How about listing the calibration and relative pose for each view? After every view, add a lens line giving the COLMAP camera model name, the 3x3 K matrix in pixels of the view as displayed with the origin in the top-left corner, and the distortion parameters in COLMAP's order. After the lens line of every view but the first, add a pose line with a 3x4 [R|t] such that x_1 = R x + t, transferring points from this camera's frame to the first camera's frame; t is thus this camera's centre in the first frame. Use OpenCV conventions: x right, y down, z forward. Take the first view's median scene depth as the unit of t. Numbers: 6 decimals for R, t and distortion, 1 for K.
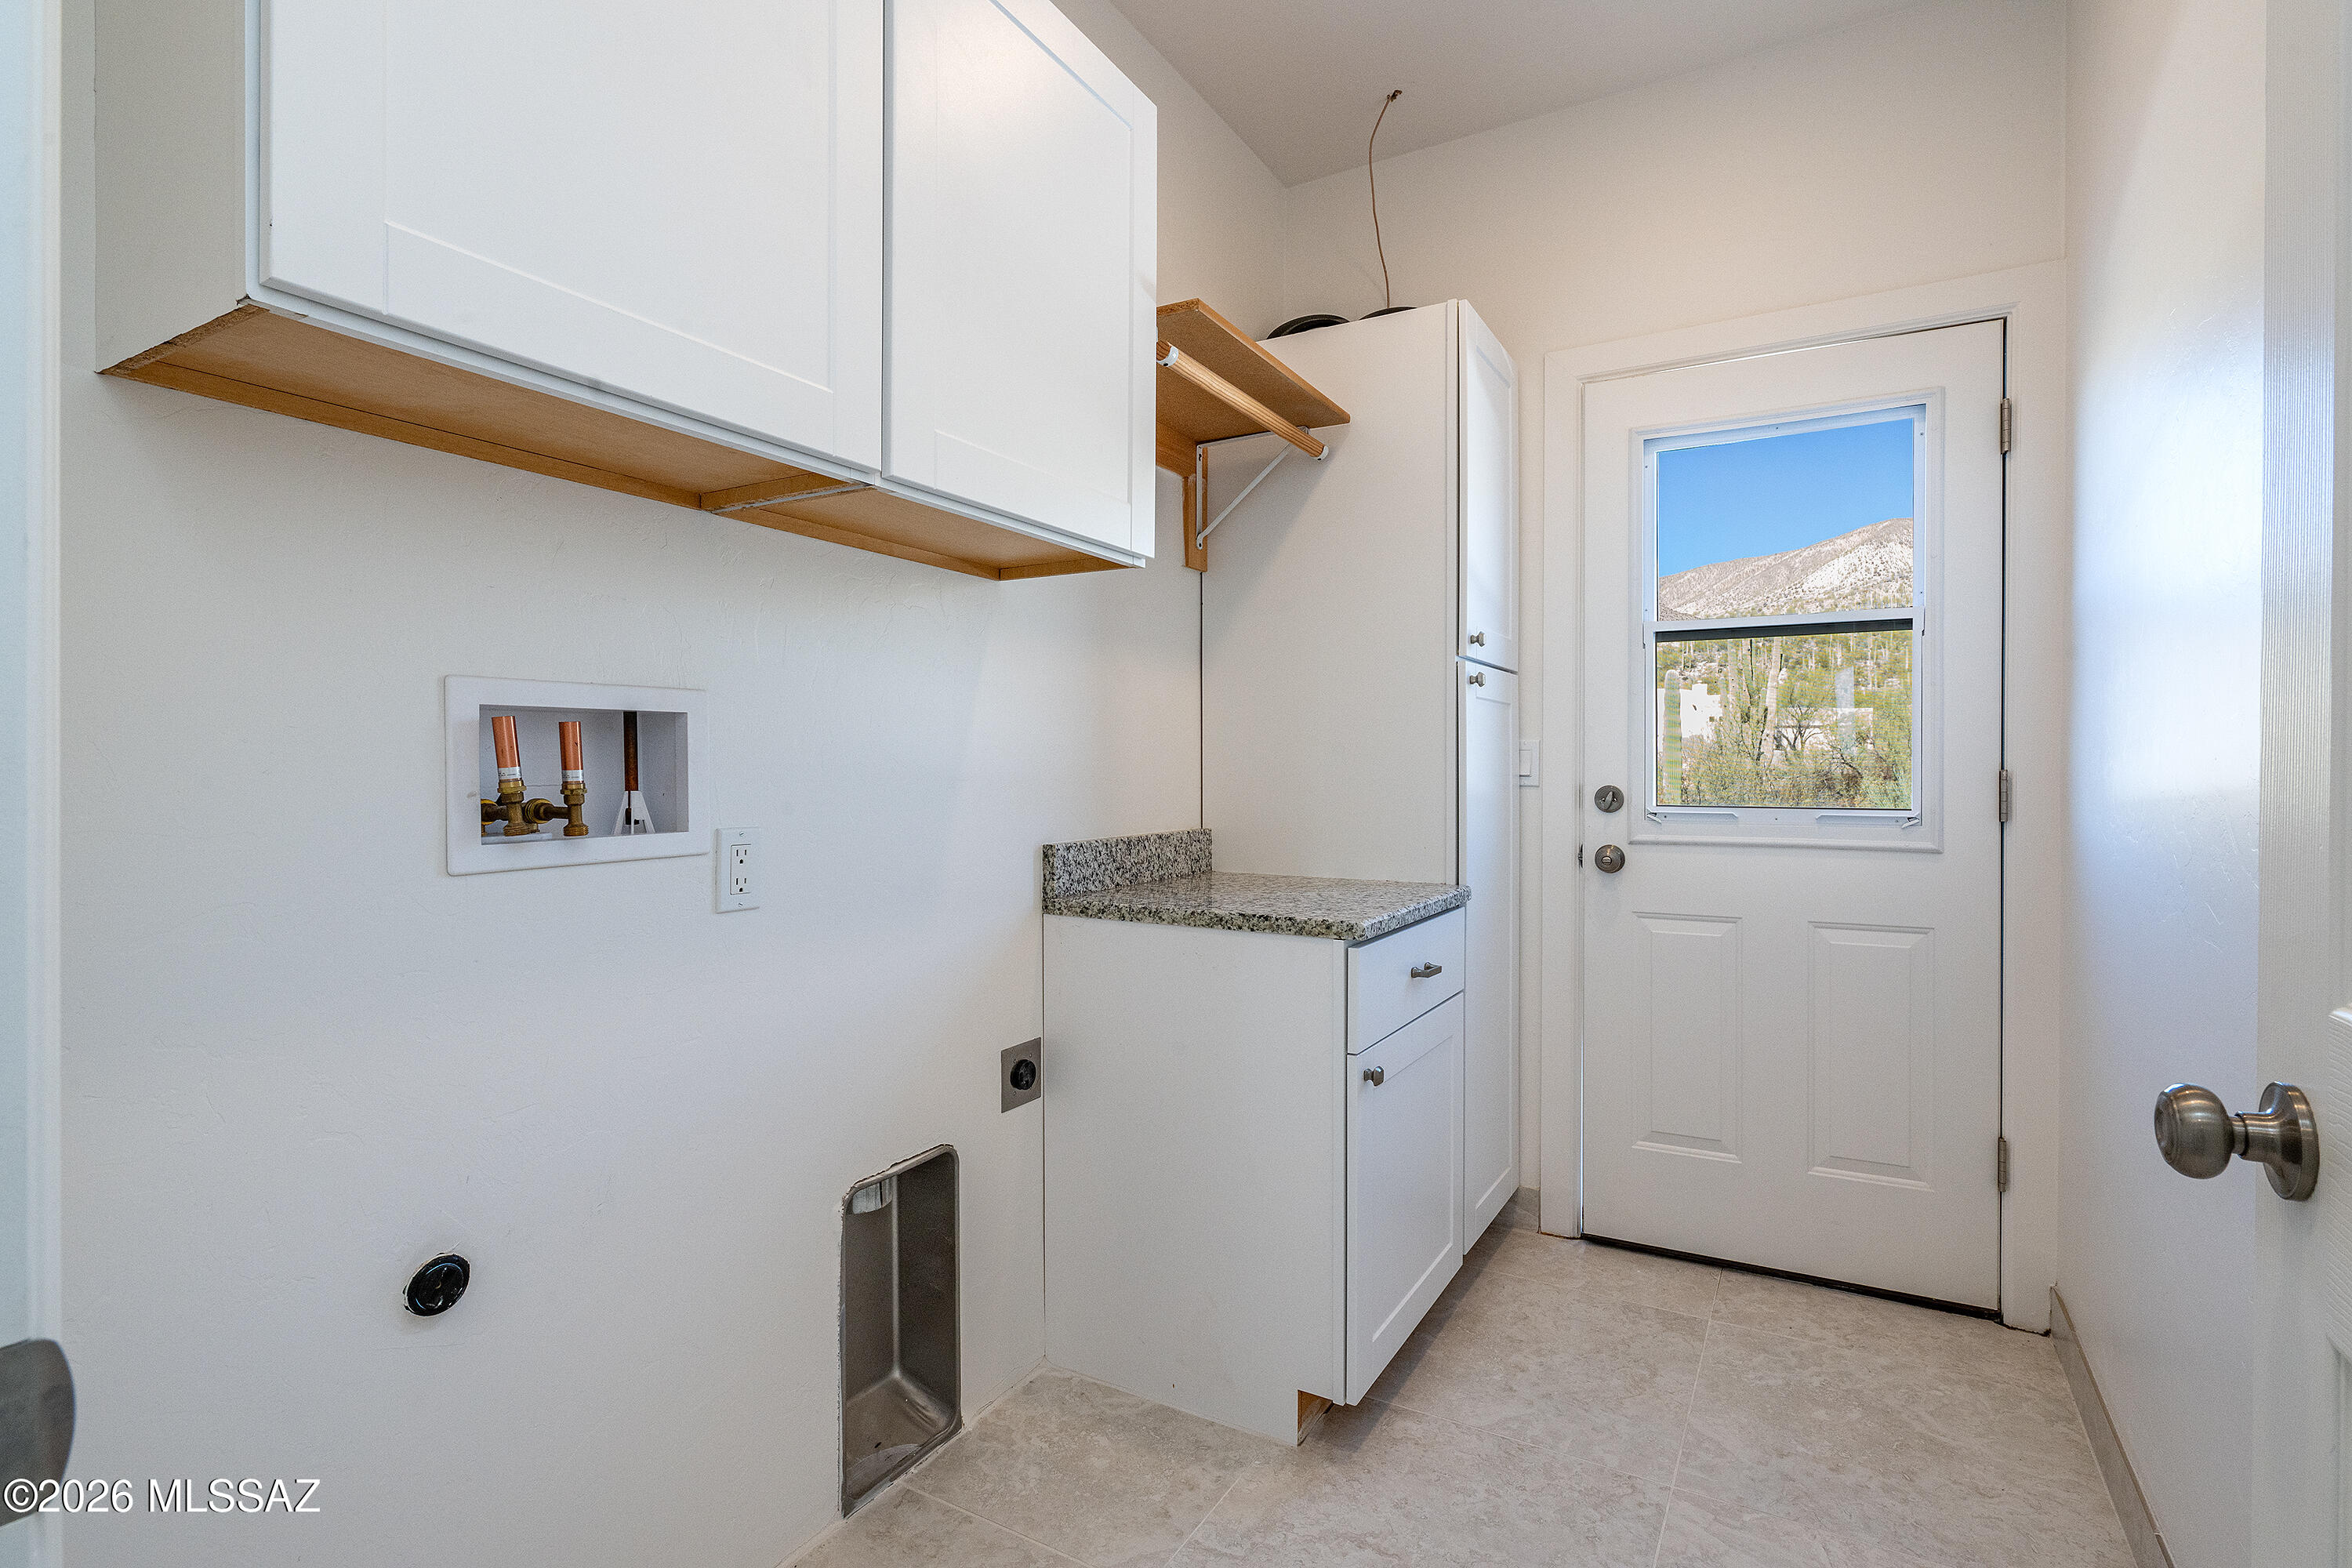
lens RADIAL K [[1140.0, 0, 1178.4], [0, 1140.0, 779.0], [0, 0, 1]] dist [-0.005424, -0.000492]
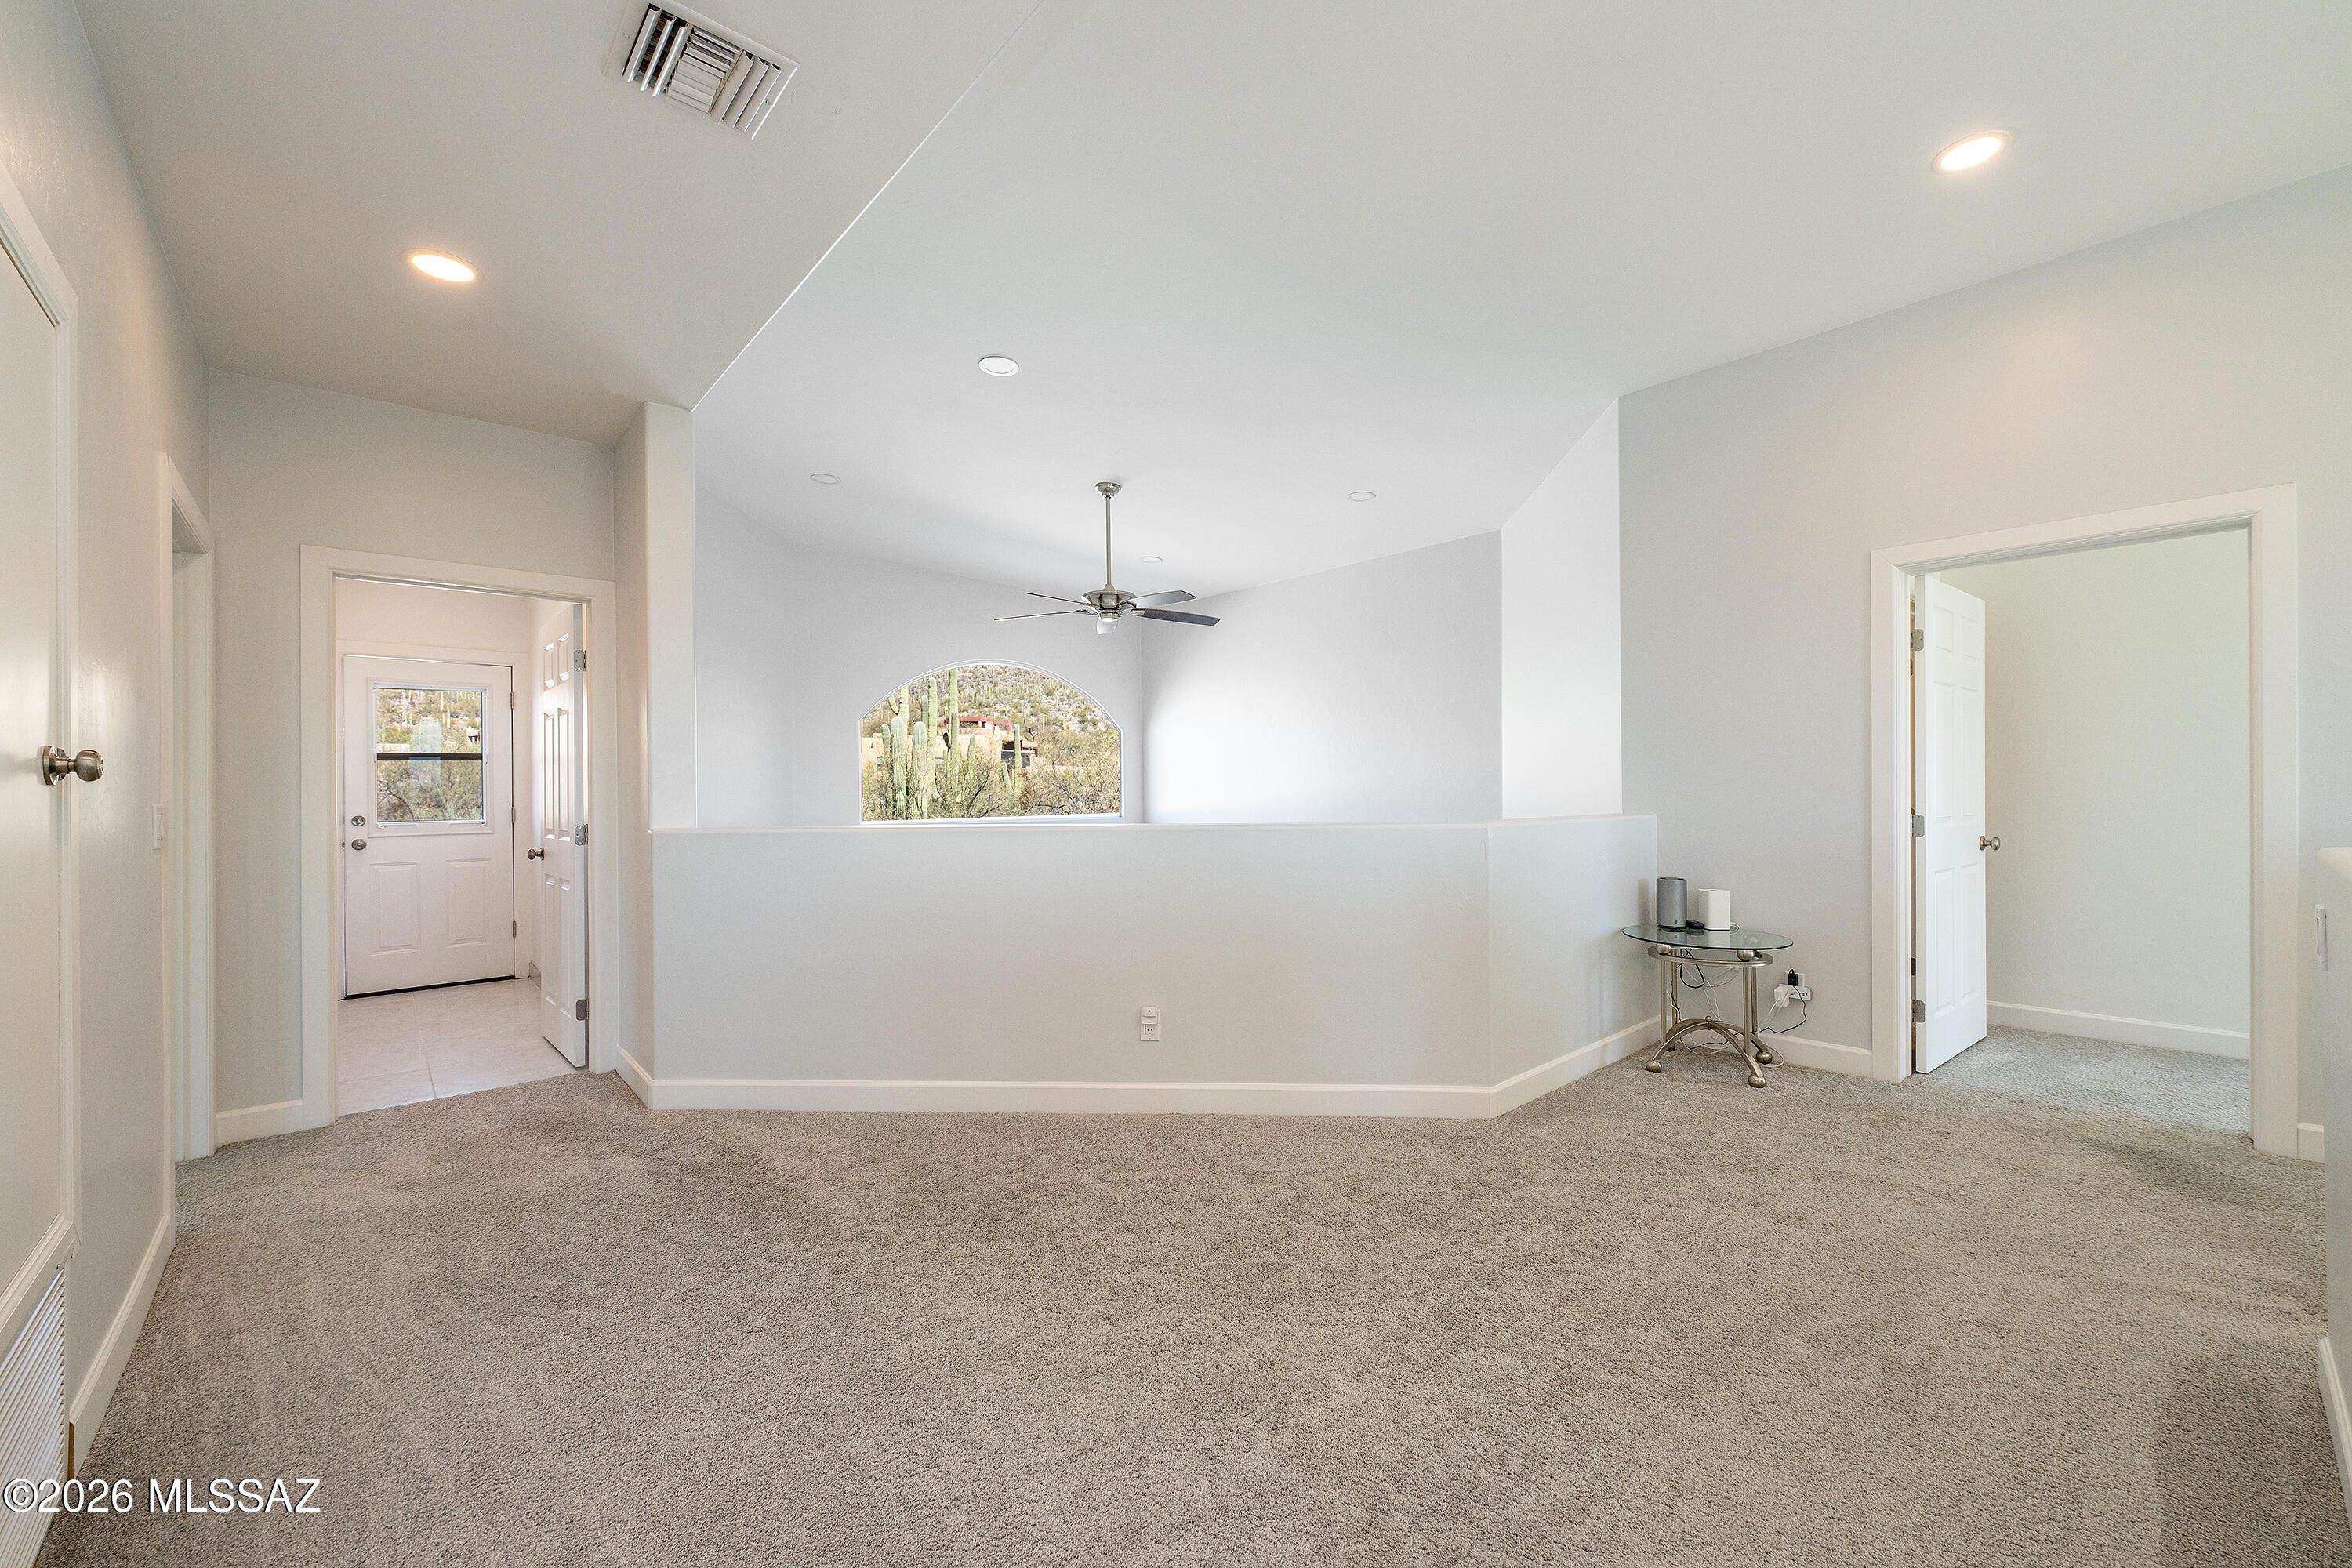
lens RADIAL K [[923.0, 0, 1181.1], [0, 923.0, 790.8], [0, 0, 1]] dist [0.000129, 0.000024]
pose [[0.320476, -0.002247, 0.947254, -0.996092], [0.016969, 0.999850, -0.003369, -0.011687], [-0.947105, 0.017153, 0.320466, -1.420199]]
